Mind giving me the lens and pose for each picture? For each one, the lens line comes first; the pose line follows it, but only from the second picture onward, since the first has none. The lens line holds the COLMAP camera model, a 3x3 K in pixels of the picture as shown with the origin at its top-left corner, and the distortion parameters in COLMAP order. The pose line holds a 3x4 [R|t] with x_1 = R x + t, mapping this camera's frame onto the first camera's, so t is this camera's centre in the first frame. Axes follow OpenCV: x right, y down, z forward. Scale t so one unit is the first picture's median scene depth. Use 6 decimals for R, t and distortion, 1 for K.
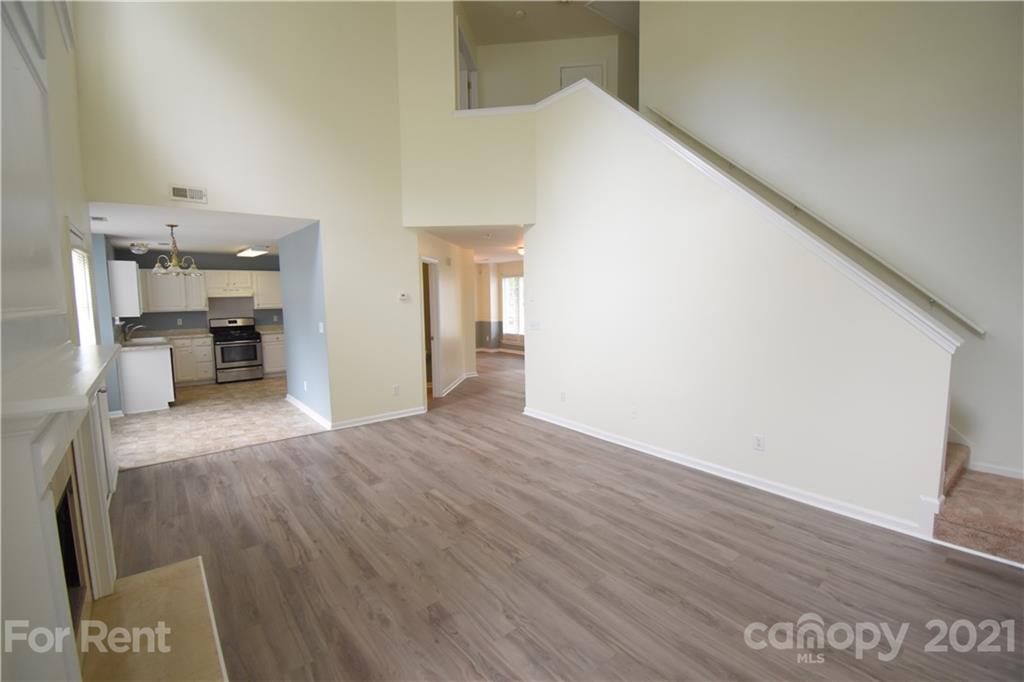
lens RADIAL K [[451.7, 0, 513.6], [0, 451.7, 337.2], [0, 0, 1]] dist [0.010997, -0.017053]
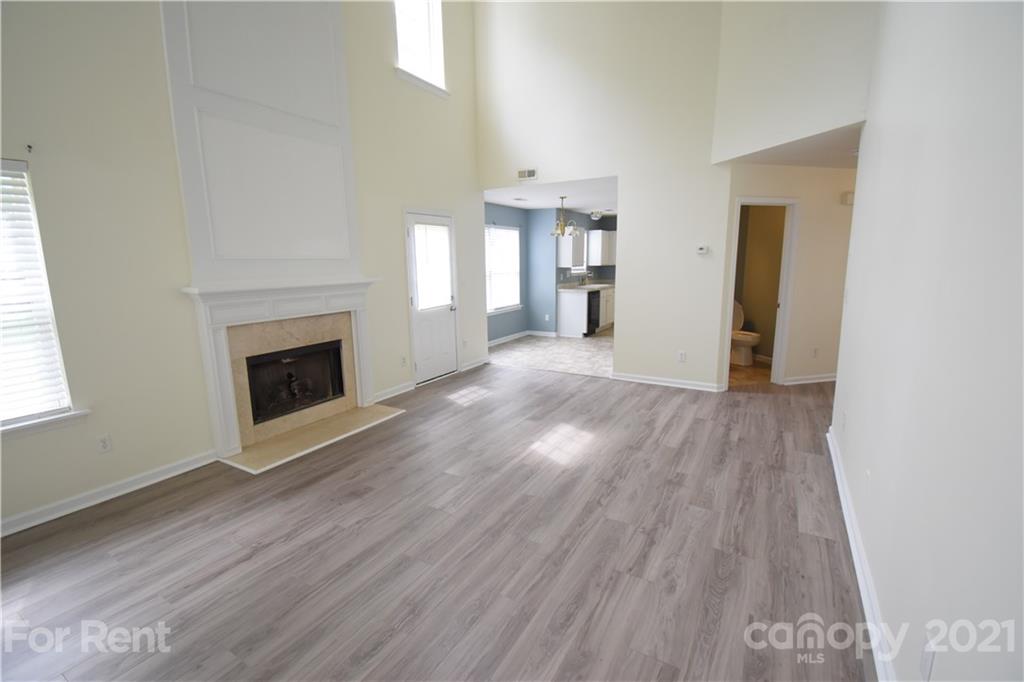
lens RADIAL K [[451.7, 0, 509.8], [0, 451.7, 339.5], [0, 0, 1]] dist [0.010997, -0.017053]
pose [[0.357068, 0.170597, -0.918367, 0.655095], [-0.080853, 0.985135, 0.151564, -0.037056], [0.930572, 0.020134, 0.365554, 0.531887]]
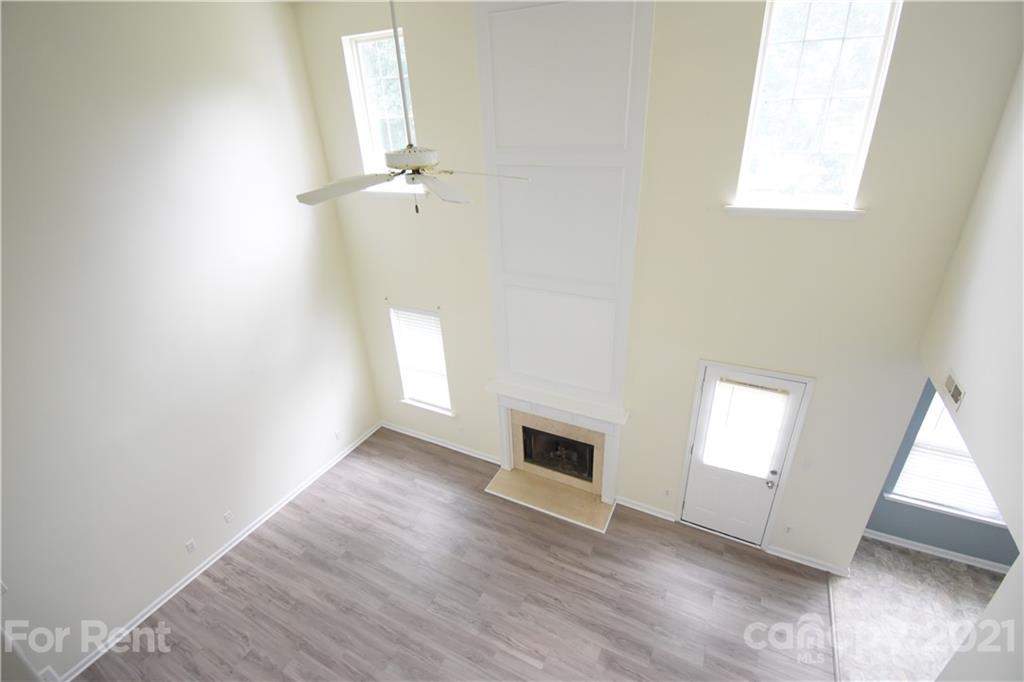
lens RADIAL K [[451.7, 0, 518.4], [0, 451.7, 337.8], [0, 0, 1]] dist [0.010997, -0.017053]
pose [[-0.906909, 0.224626, -0.356454, 0.067979], [0.006103, 0.852941, 0.521971, -0.813841], [0.421282, 0.471205, -0.774911, 1.354218]]
